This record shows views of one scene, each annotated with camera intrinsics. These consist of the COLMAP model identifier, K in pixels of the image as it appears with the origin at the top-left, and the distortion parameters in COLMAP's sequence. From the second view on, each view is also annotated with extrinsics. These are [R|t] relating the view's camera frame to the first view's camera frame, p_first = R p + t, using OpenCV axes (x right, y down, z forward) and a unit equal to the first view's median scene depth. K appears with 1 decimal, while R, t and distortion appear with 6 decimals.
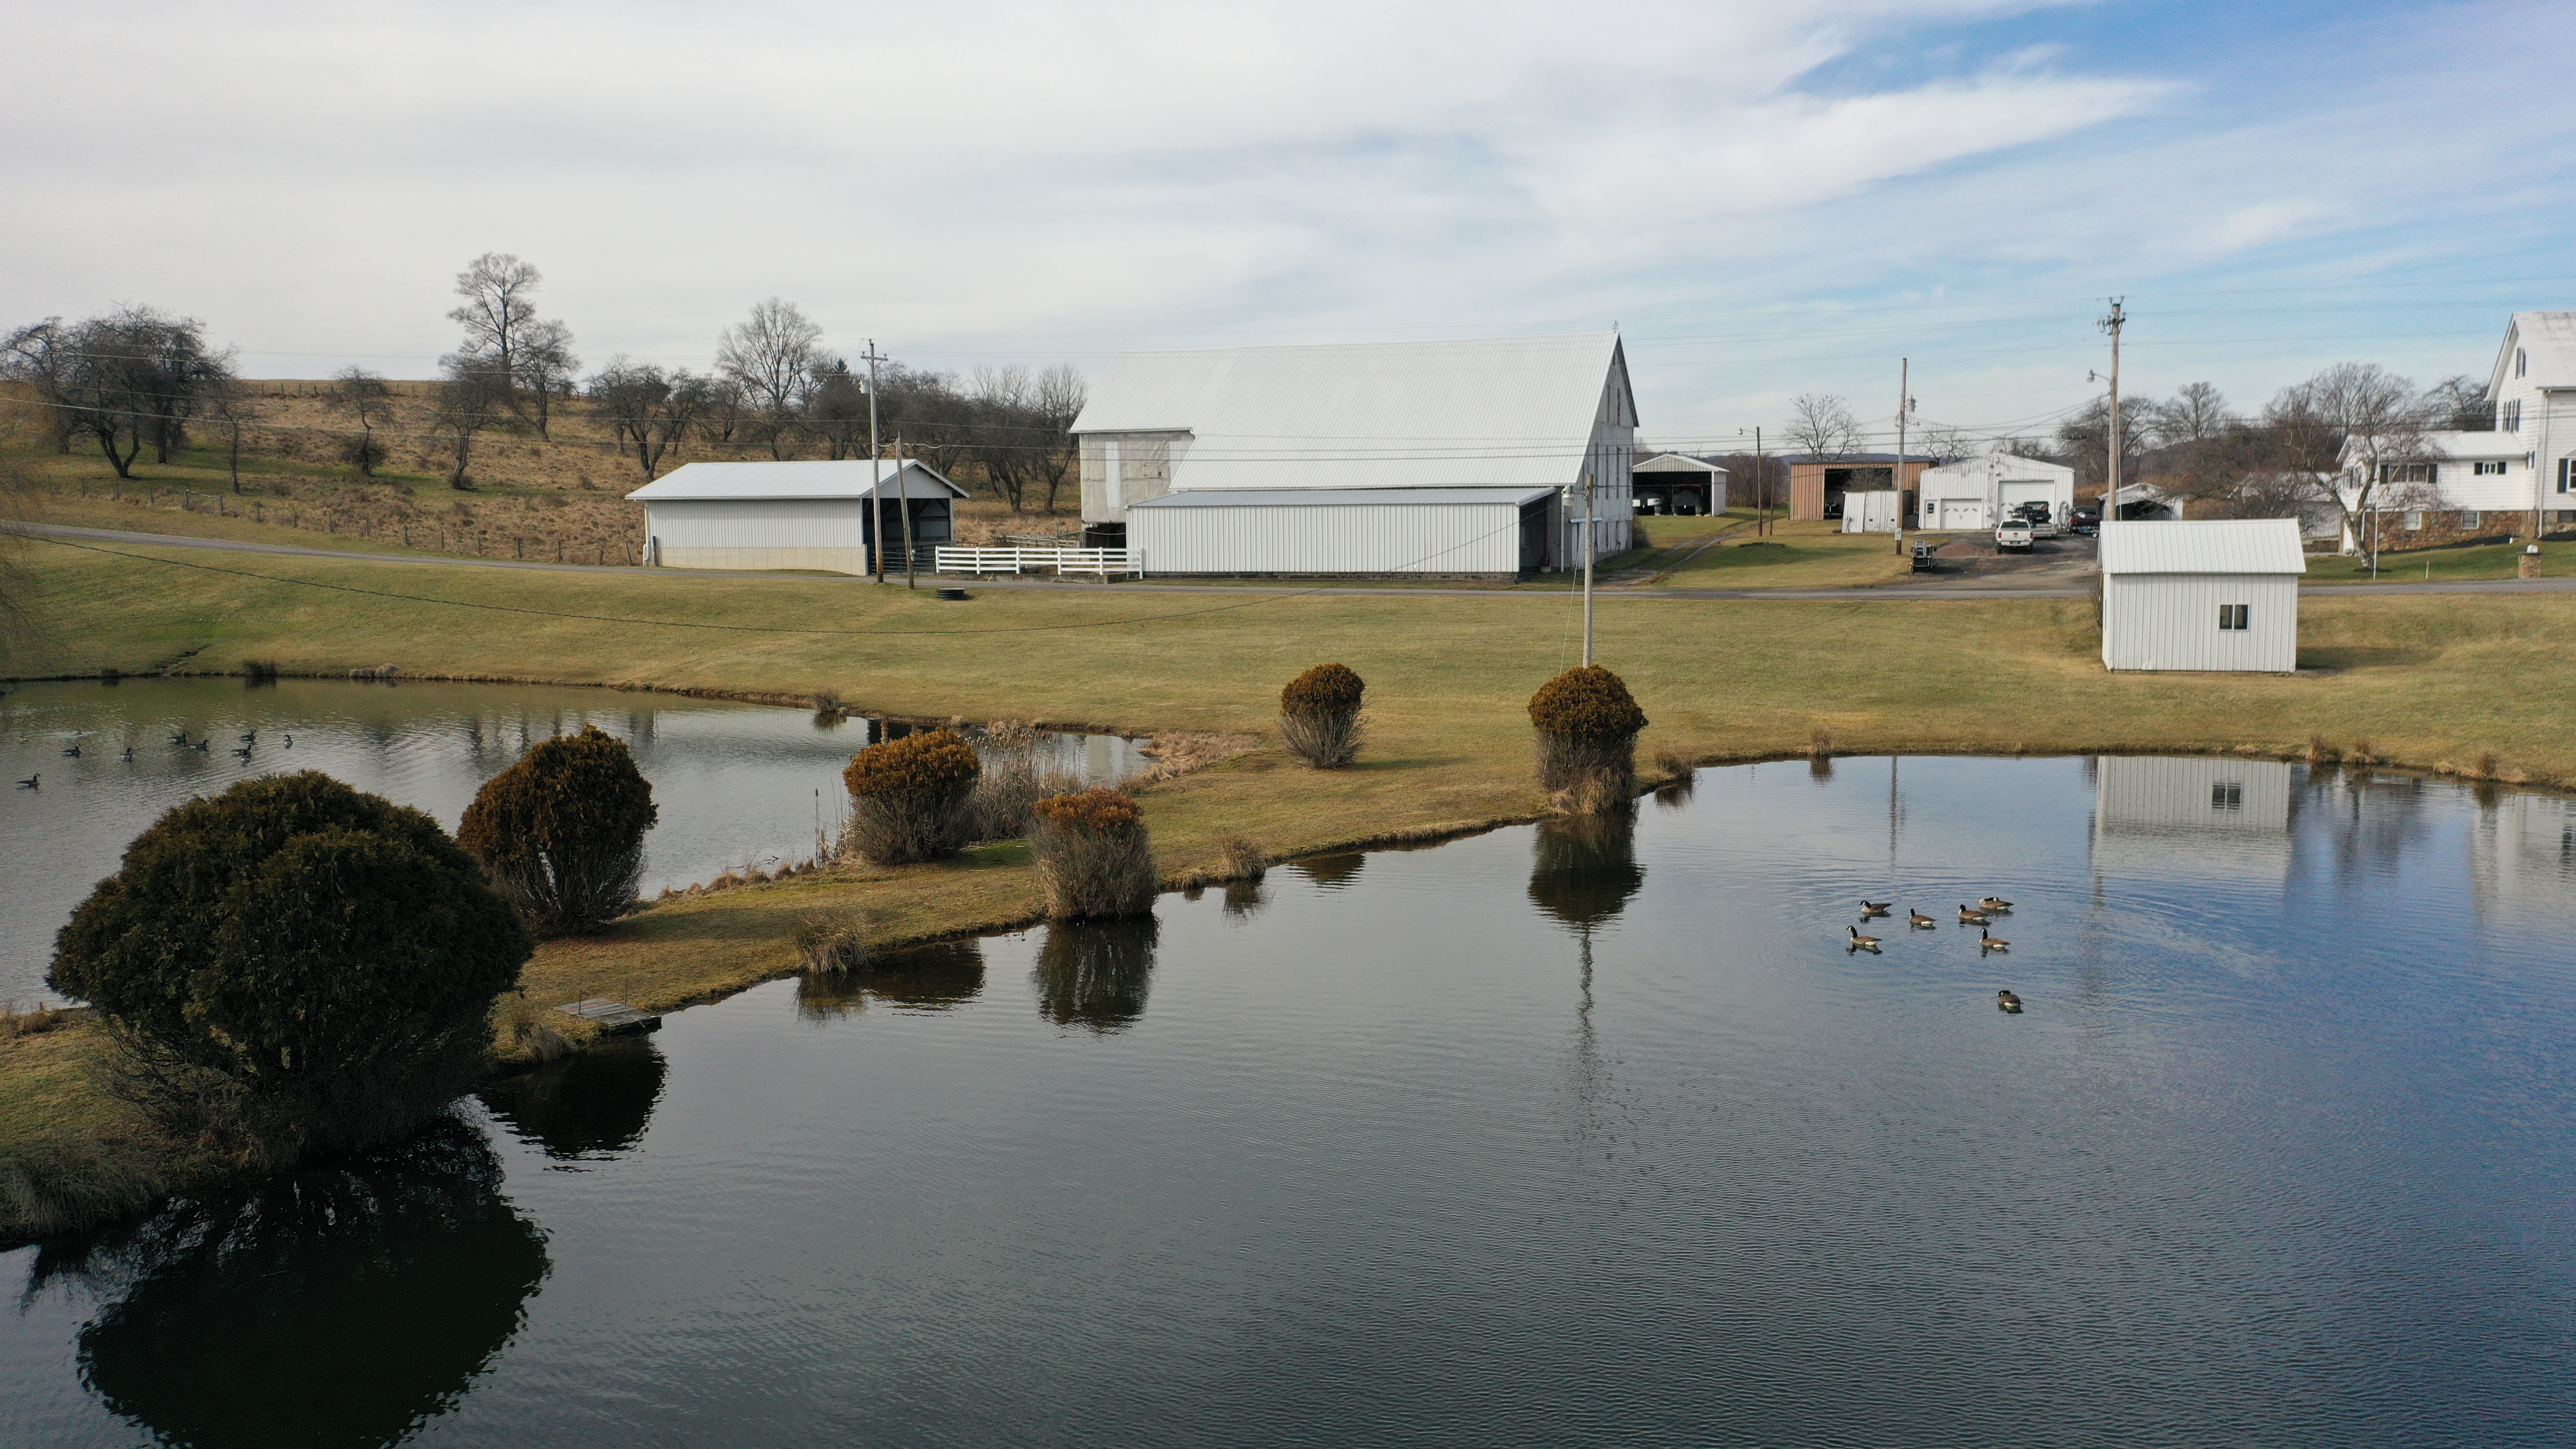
lens RADIAL K [[2035.0, 0, 1277.8], [0, 2035.0, 731.3], [0, 0, 1]] dist [0.002700, 0.012603]
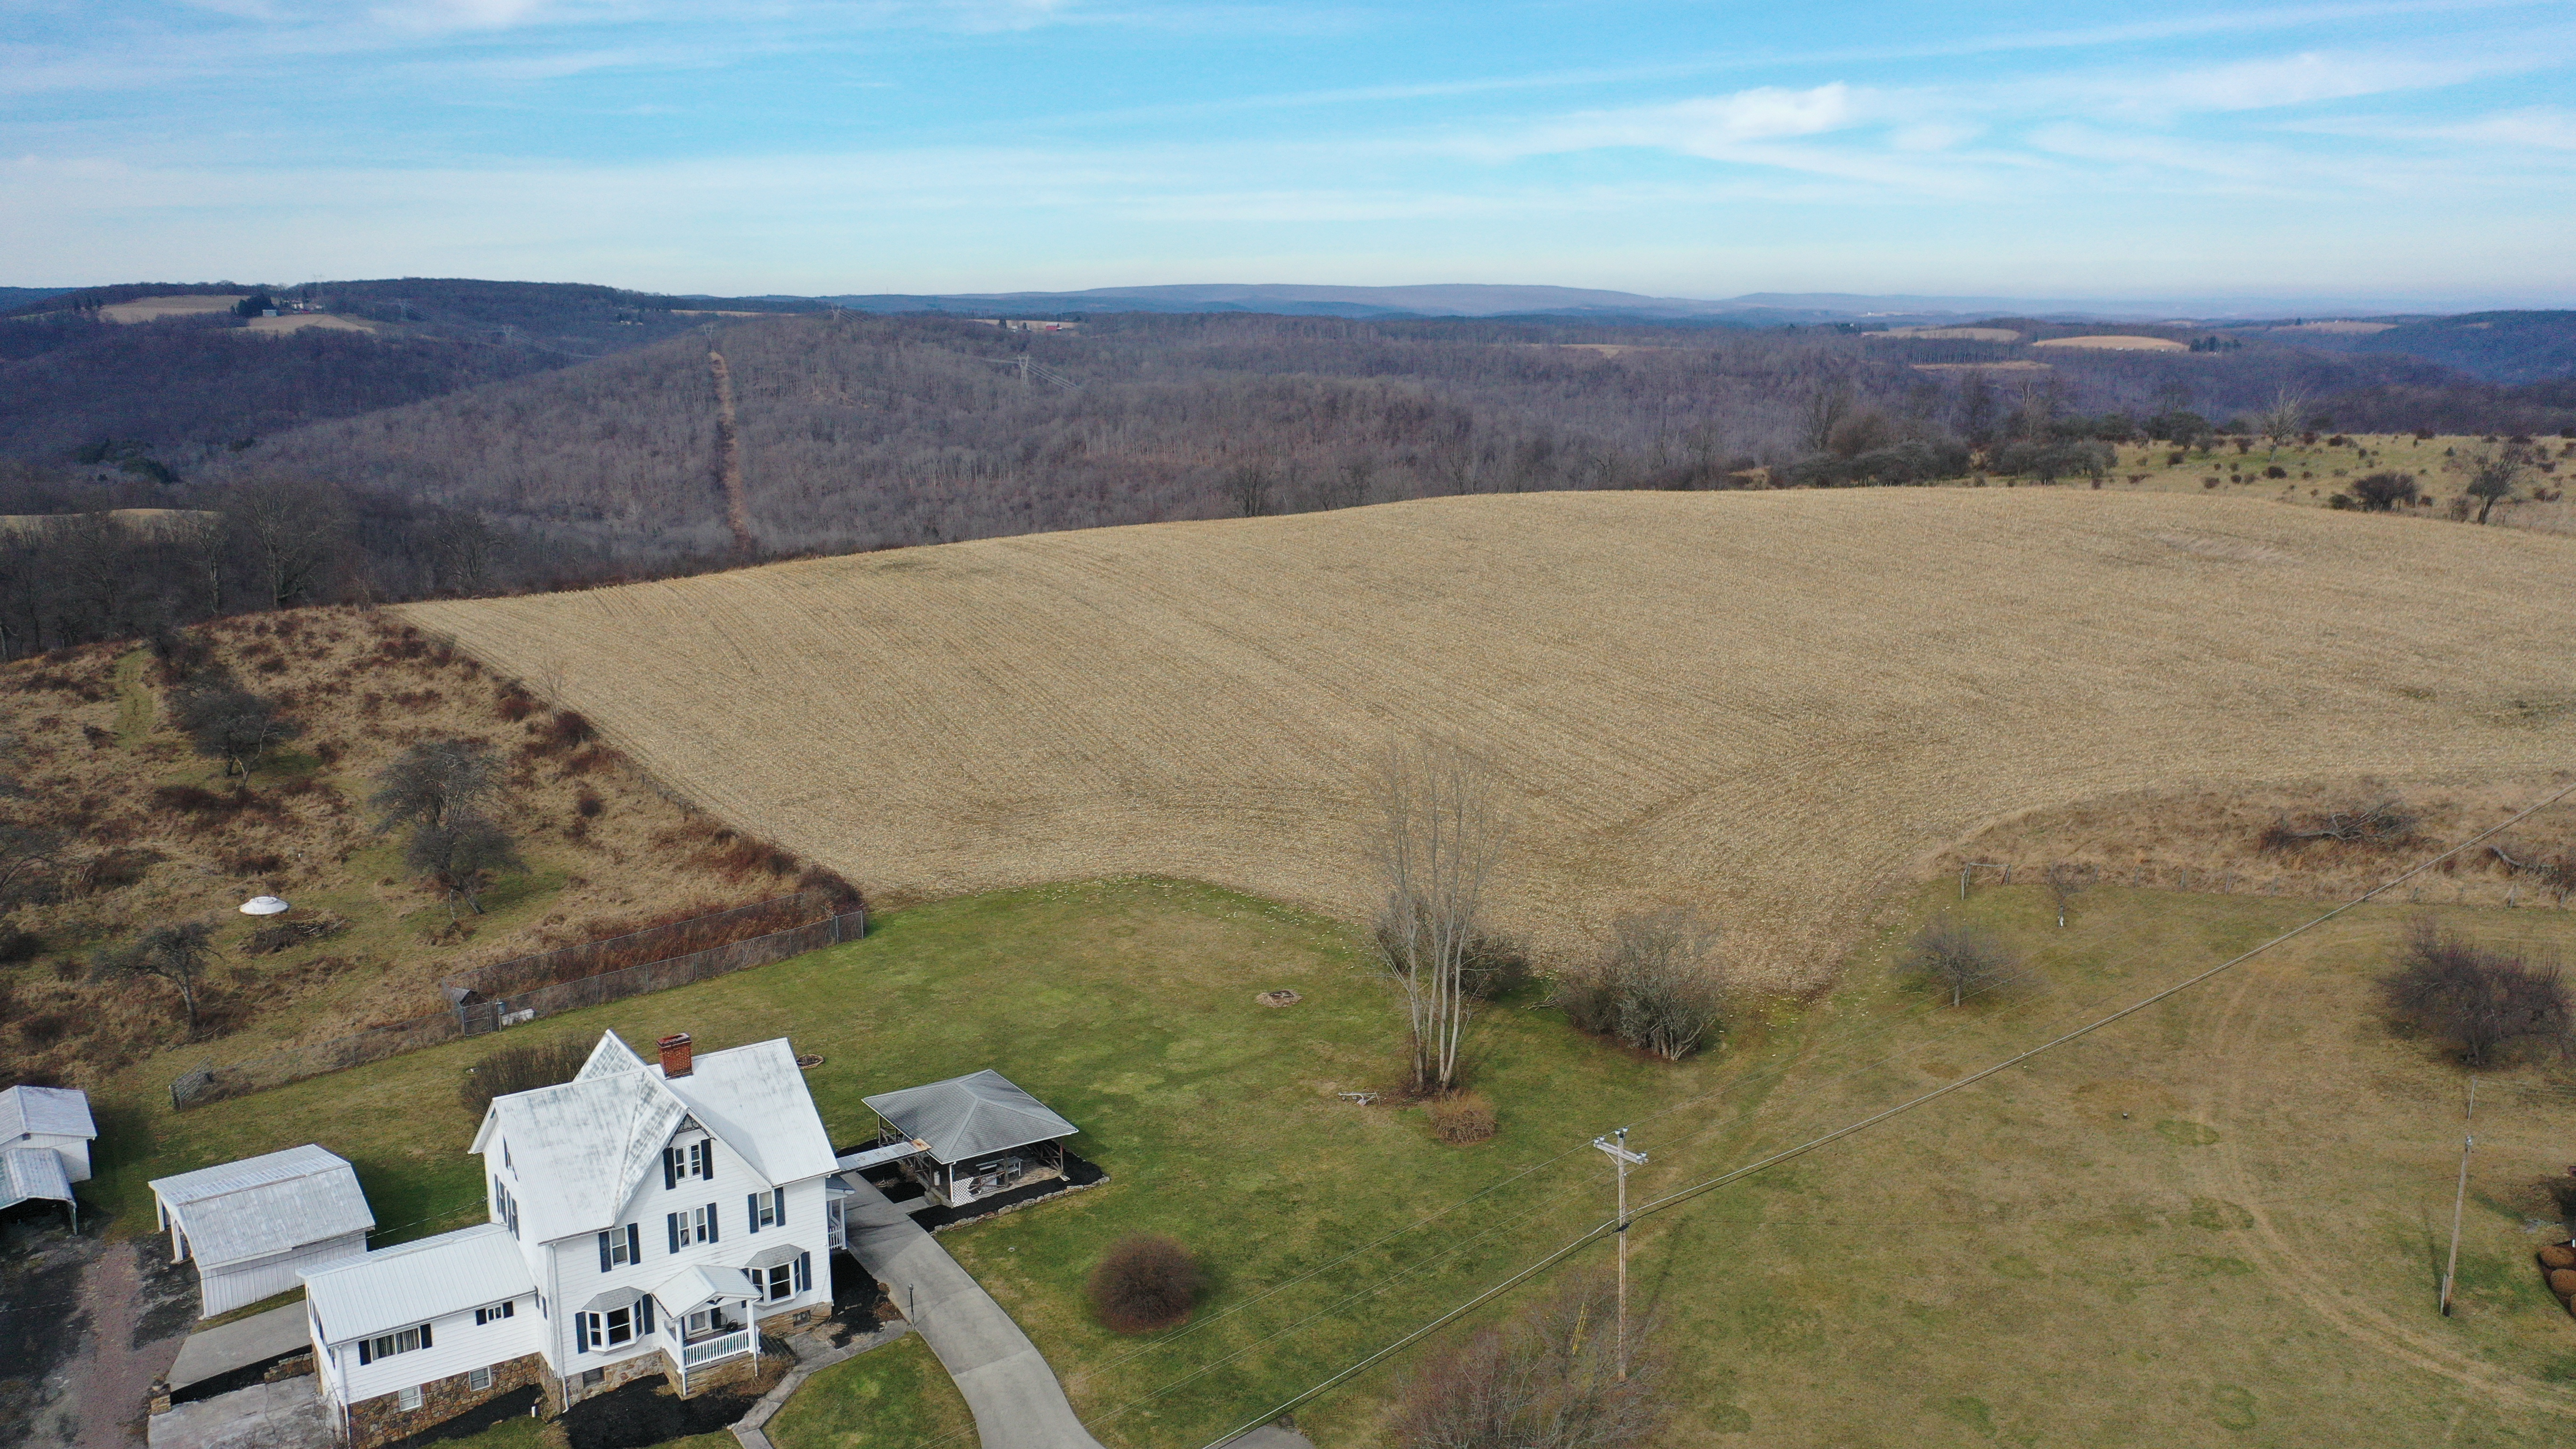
lens RADIAL K [[2059.0, 0, 1283.4], [0, 2059.0, 731.1], [0, 0, 1]] dist [0.006038, 0.005219]
pose [[0.597264, -0.154600, 0.787003, 0.212527], [0.087127, 0.987946, 0.127952, -0.464963], [-0.797298, -0.007852, 0.603535, 0.323519]]
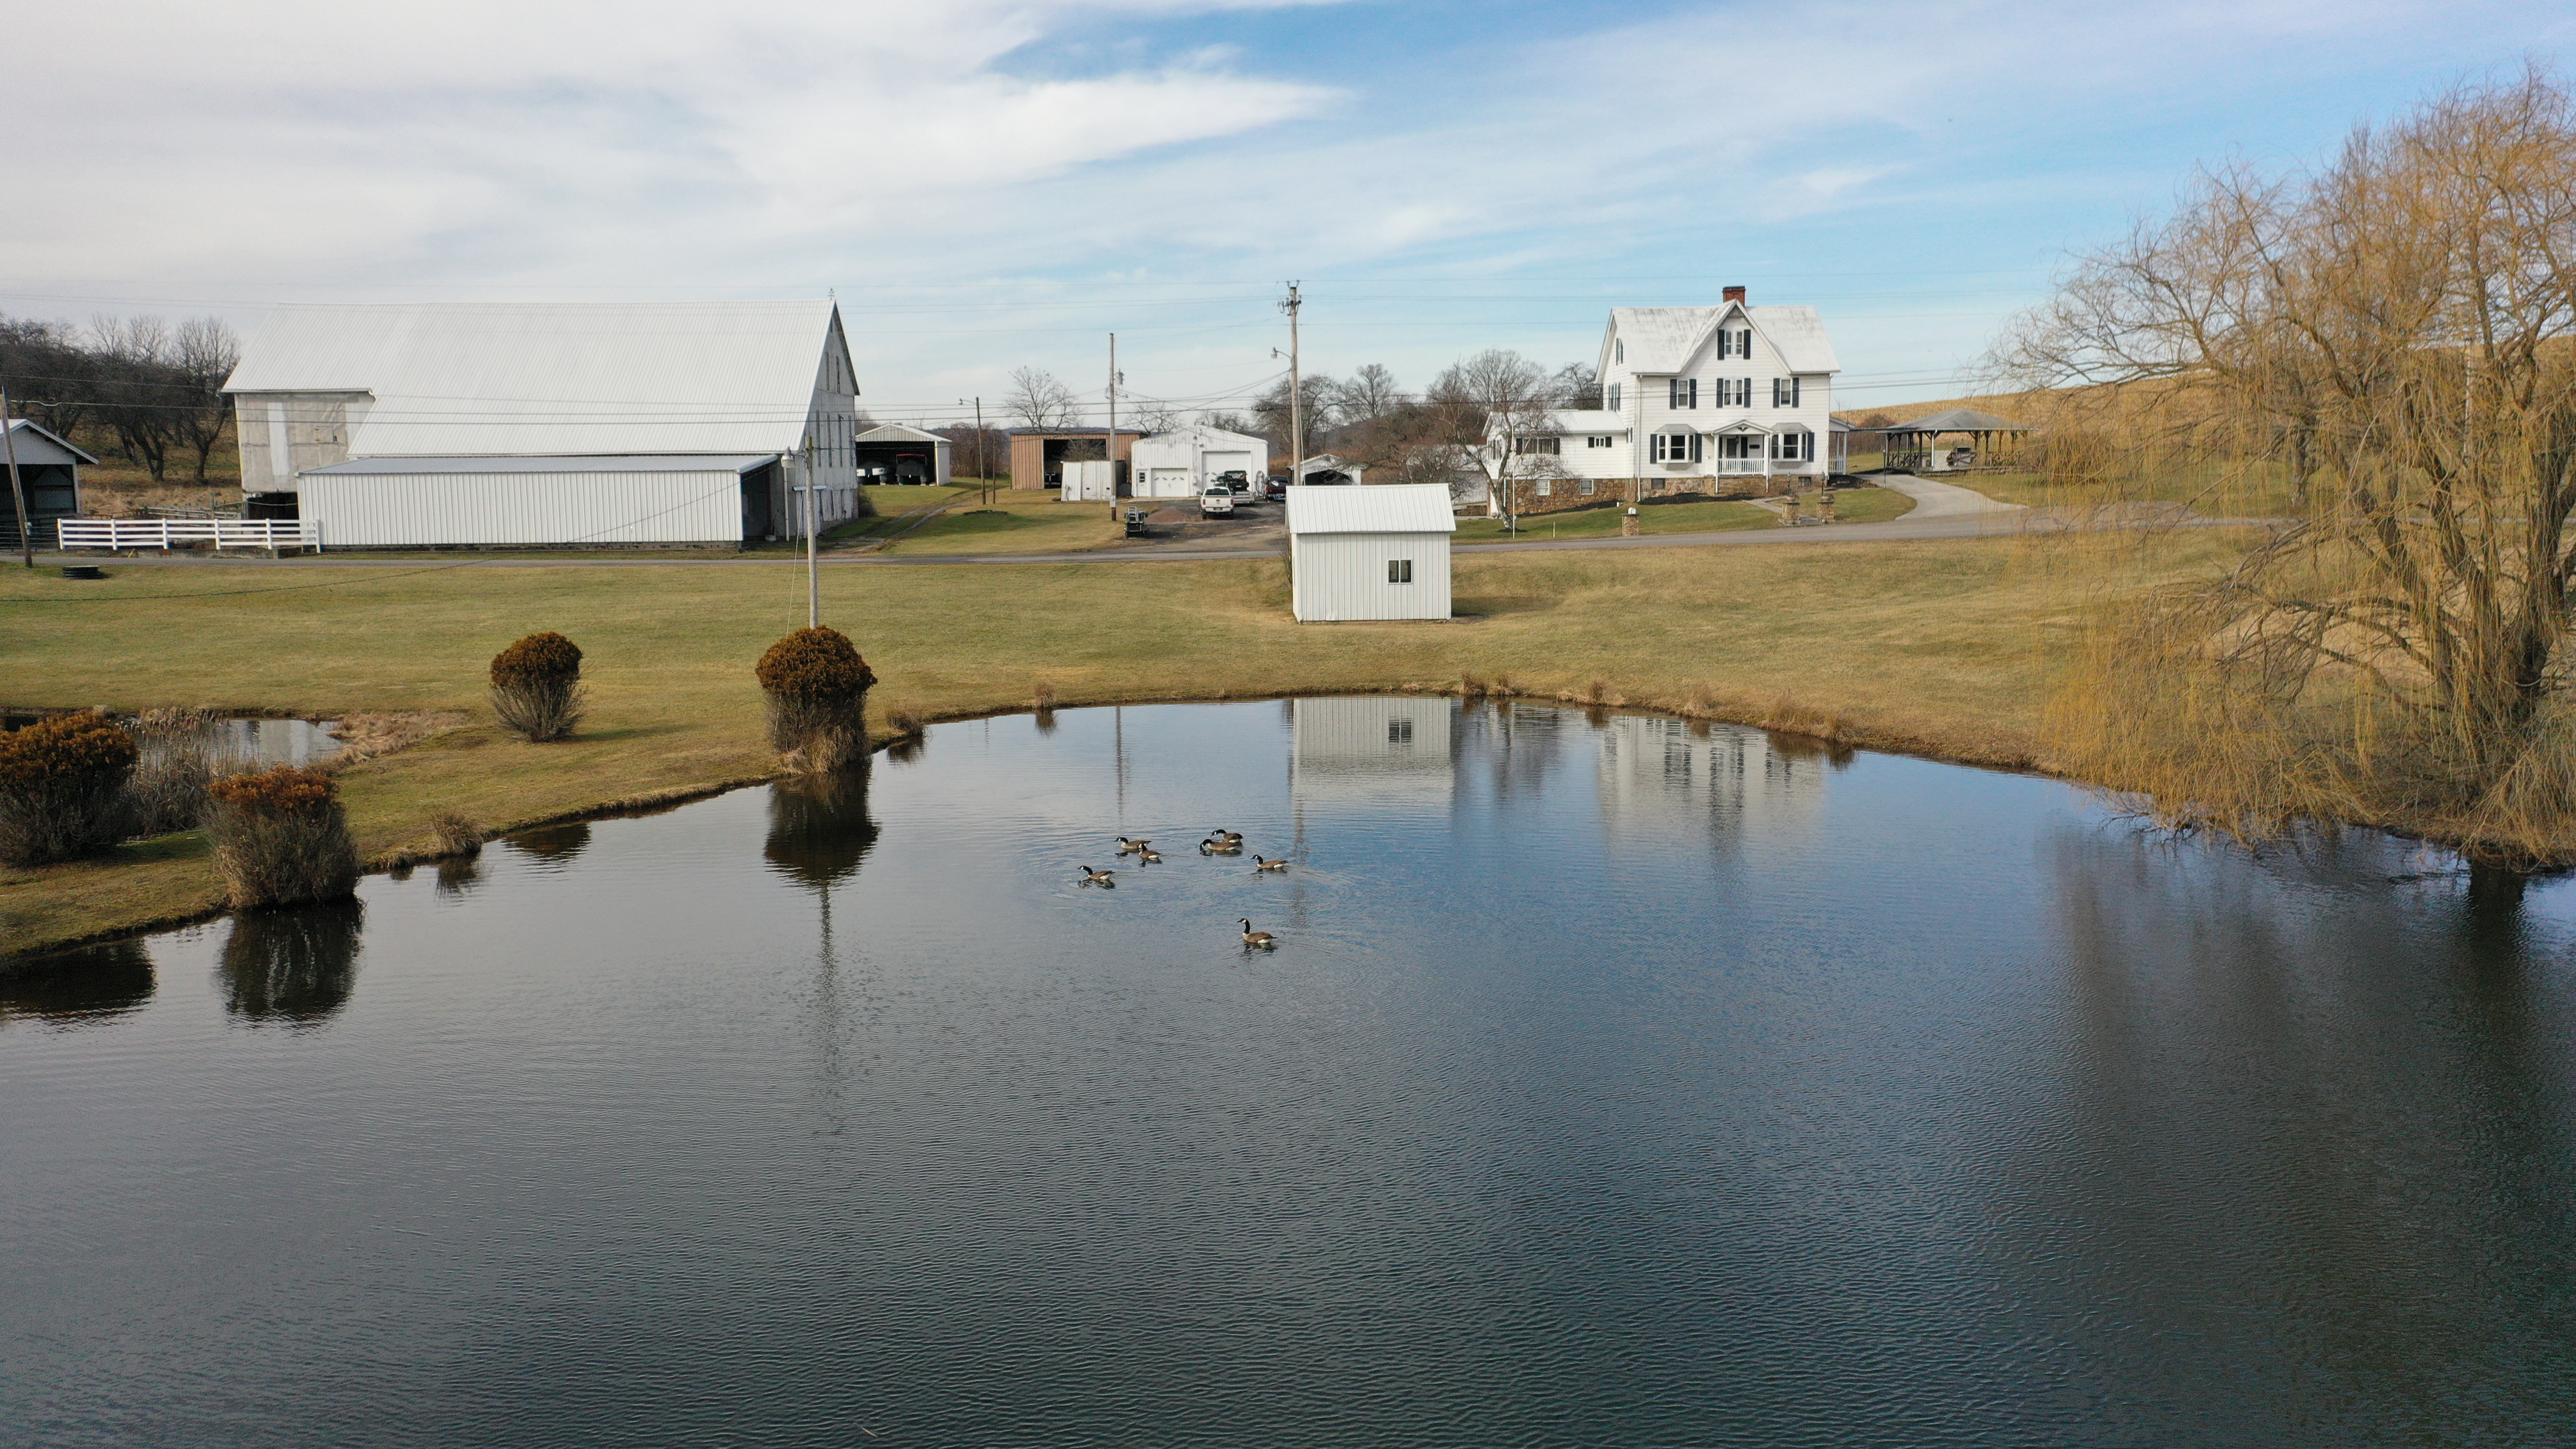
lens RADIAL K [[2059.0, 0, 1283.4], [0, 2059.0, 731.1], [0, 0, 1]] dist [0.006038, 0.005219]
pose [[0.931695, -0.043487, 0.360629, -0.001230], [0.039942, 0.999053, 0.017282, 0.008135], [-0.361039, -0.001697, 0.932549, -0.026504]]
